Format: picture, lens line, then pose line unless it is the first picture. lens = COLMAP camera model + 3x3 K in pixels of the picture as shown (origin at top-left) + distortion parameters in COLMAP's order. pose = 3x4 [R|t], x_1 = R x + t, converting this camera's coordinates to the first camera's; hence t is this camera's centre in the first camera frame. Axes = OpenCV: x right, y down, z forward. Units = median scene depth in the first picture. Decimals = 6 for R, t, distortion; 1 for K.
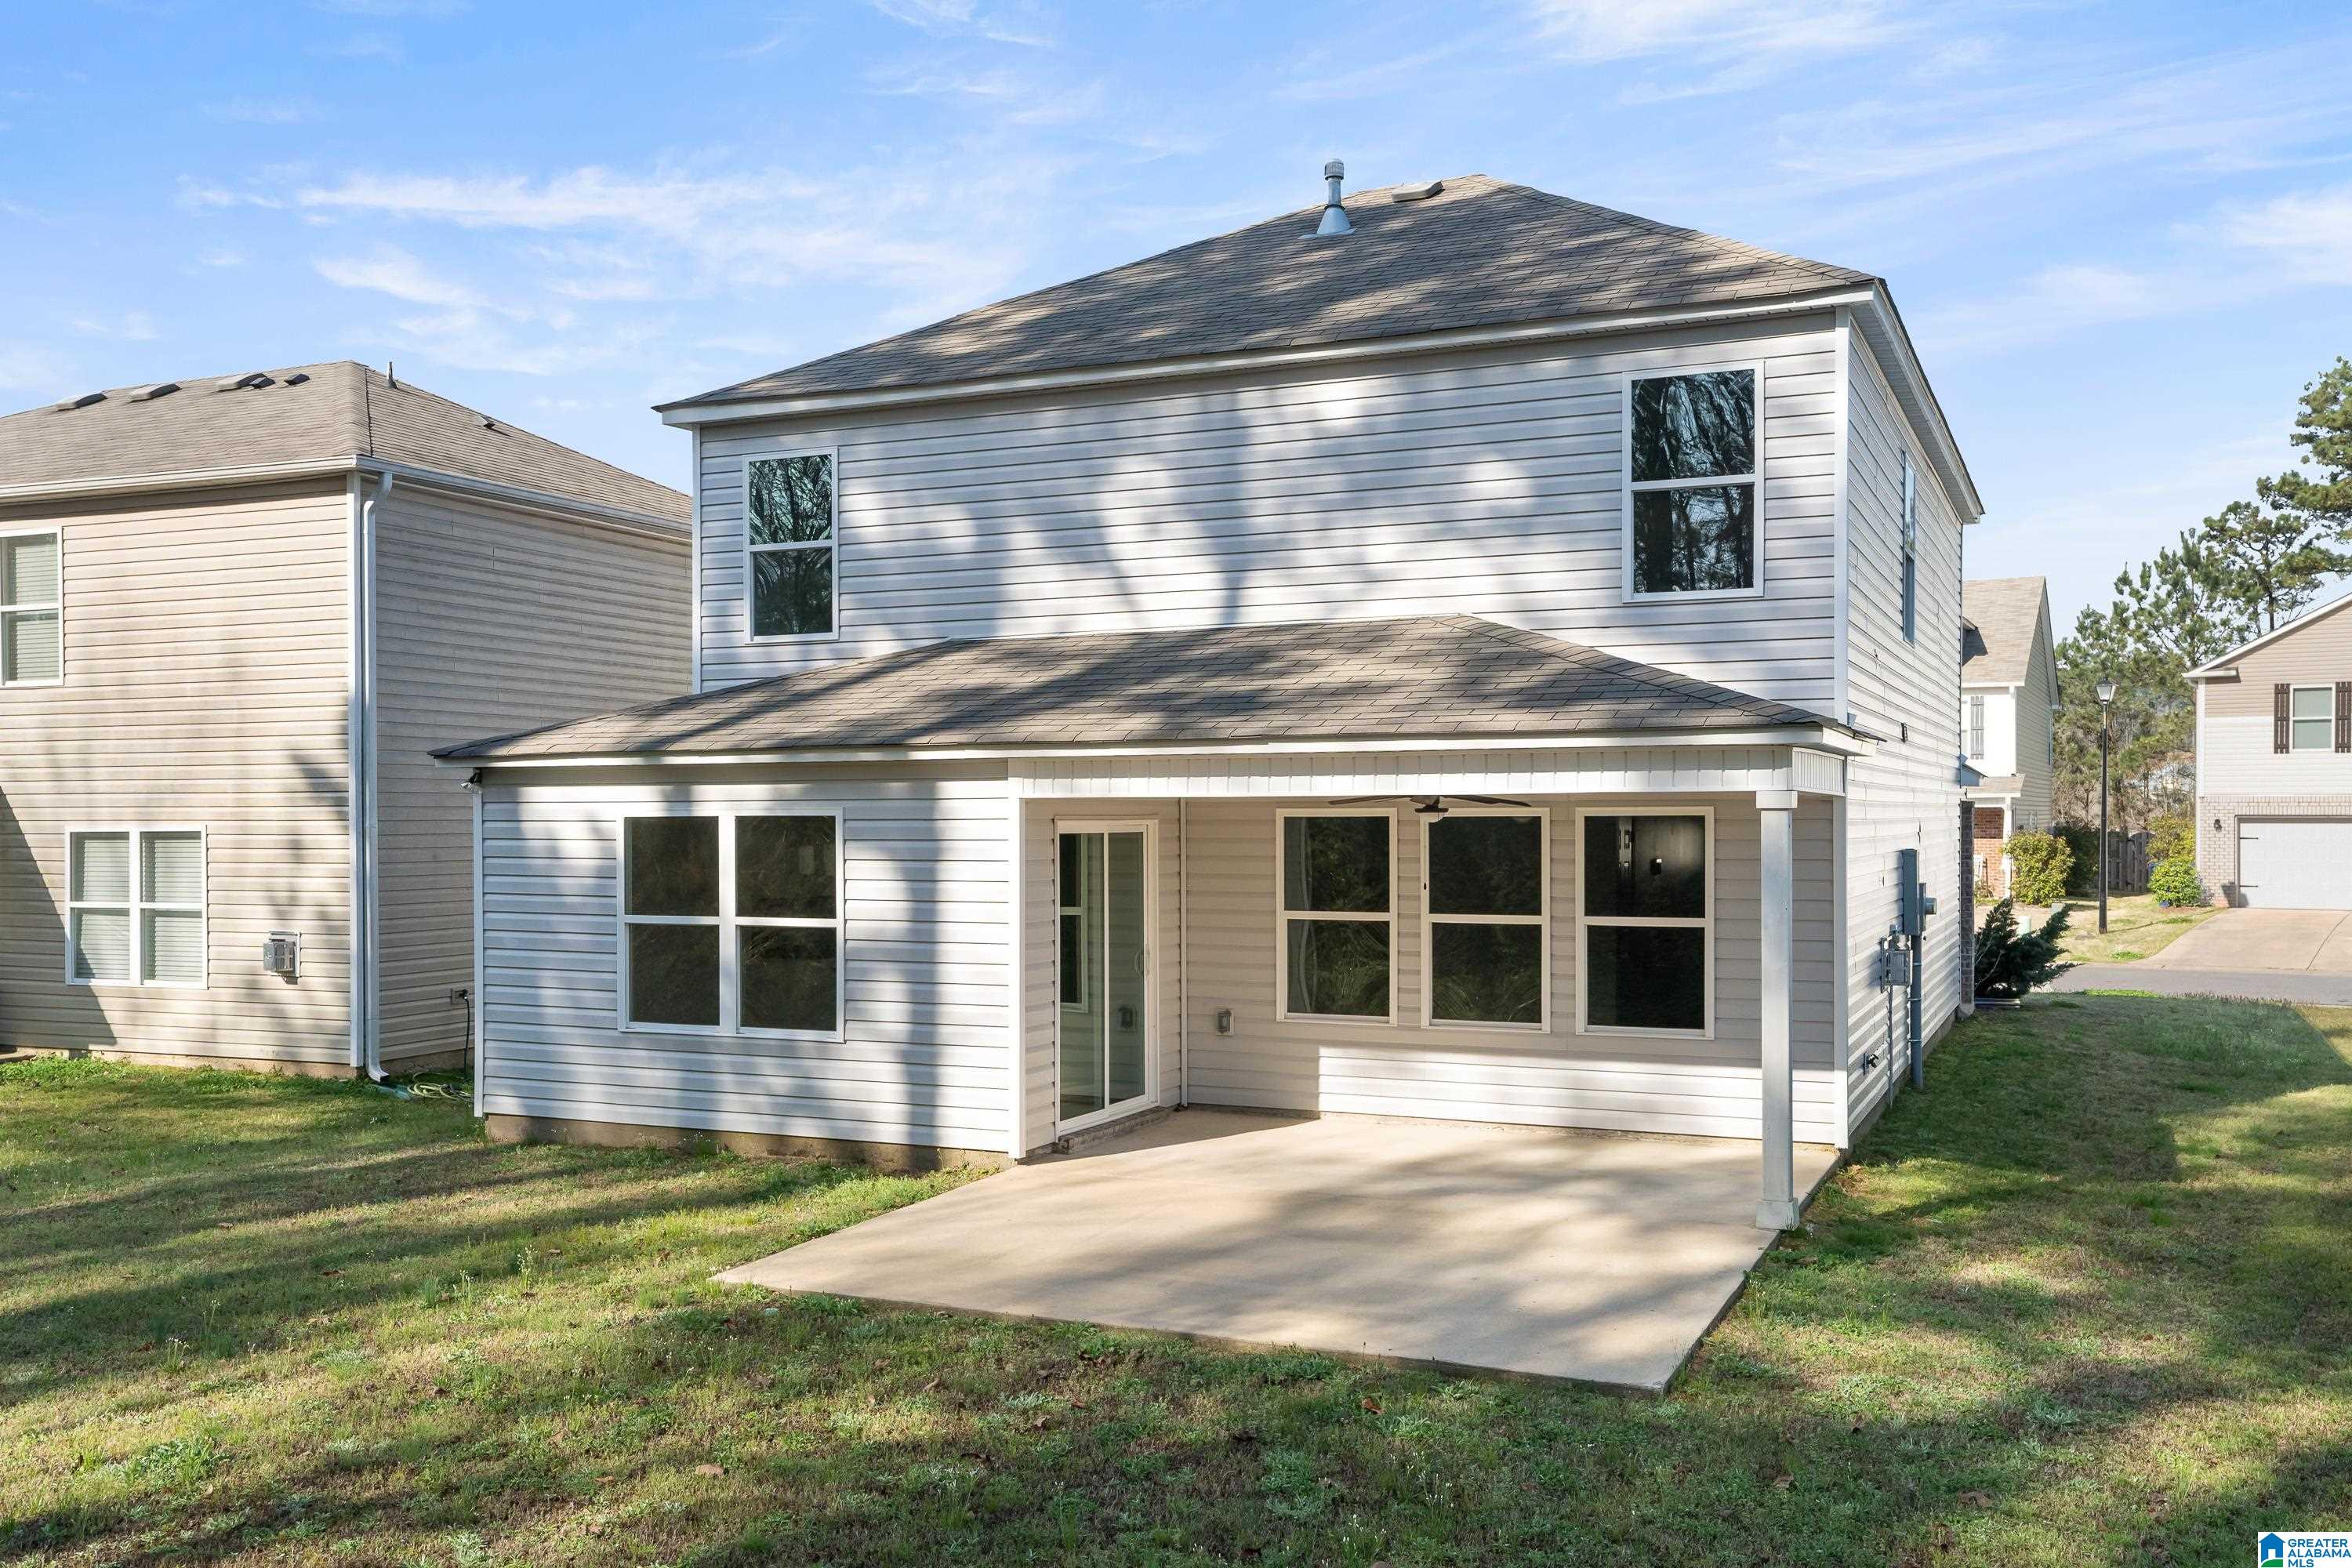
lens RADIAL K [[2023.2, 0, 1176.0], [0, 2023.2, 784.0], [0, 0, 1]] dist [0.002565, 0.000869]
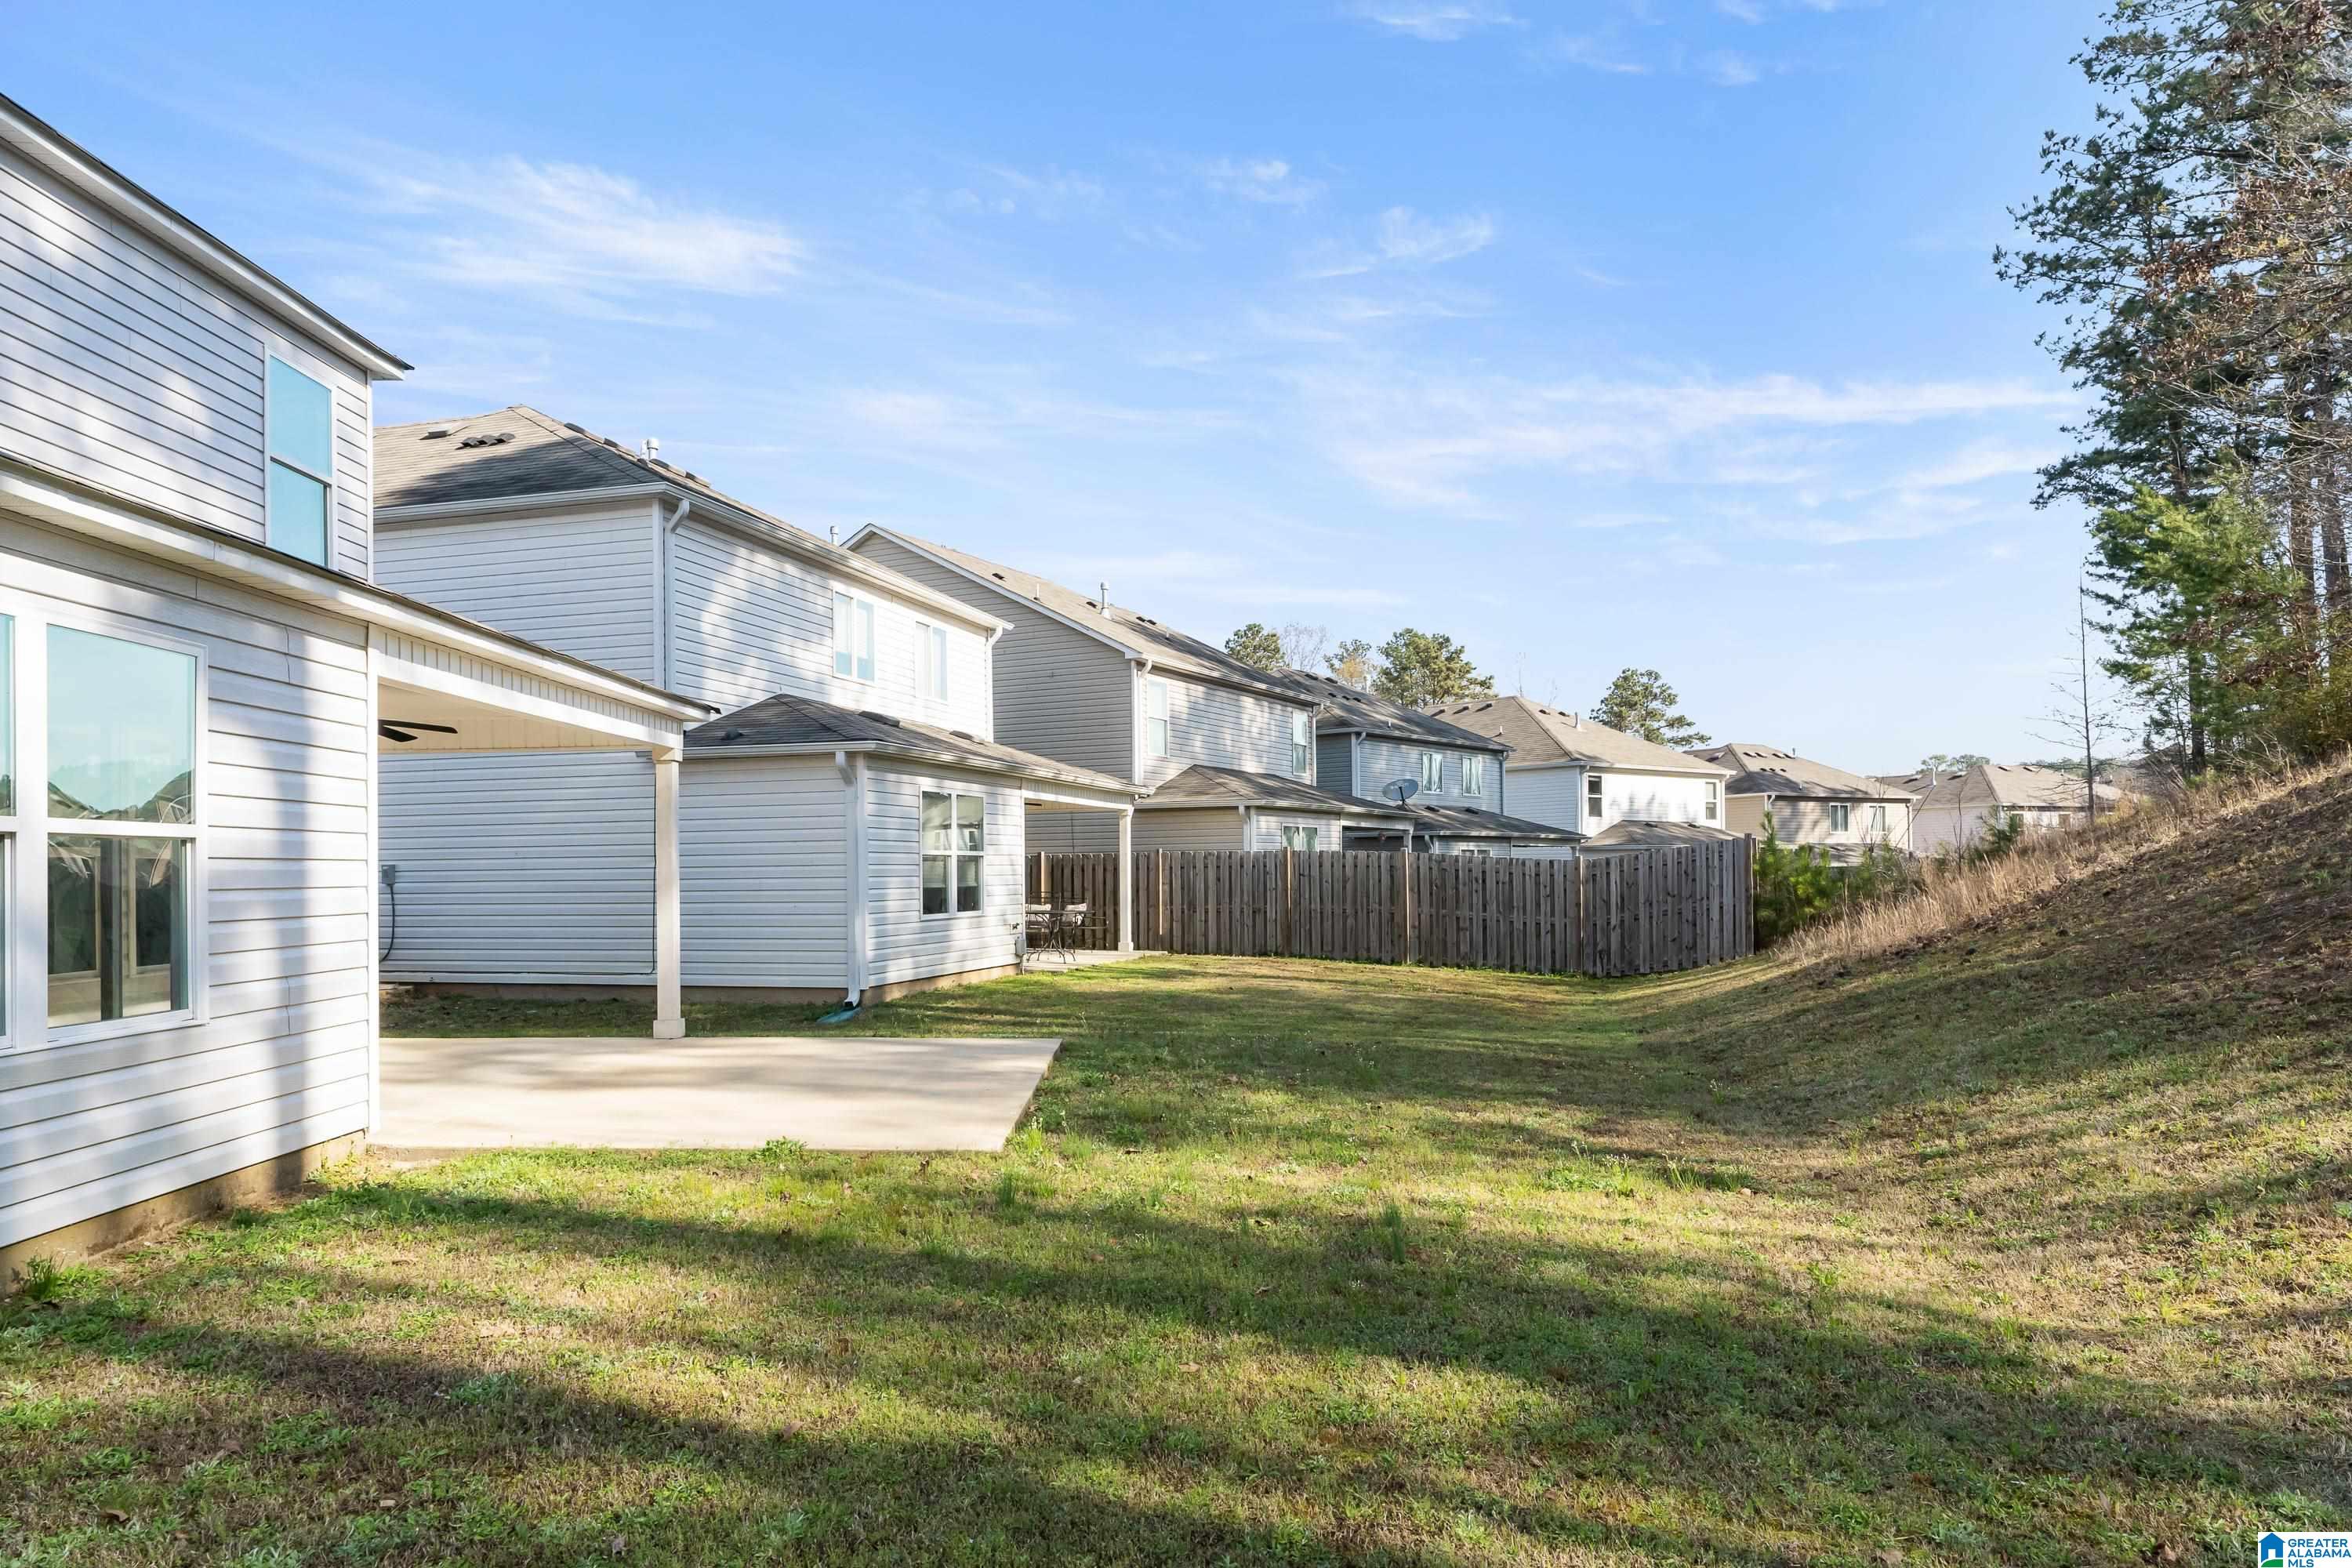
lens RADIAL K [[1462.0, 0, 1176.0], [0, 1462.0, 784.0], [0, 0, 1]] dist [0.001582, 0.000267]
pose [[-0.422778, 0.060157, 0.904234, -0.709073], [-0.000328, 0.997784, -0.066534, 0.085066], [-0.906233, -0.028426, -0.421822, 0.931713]]
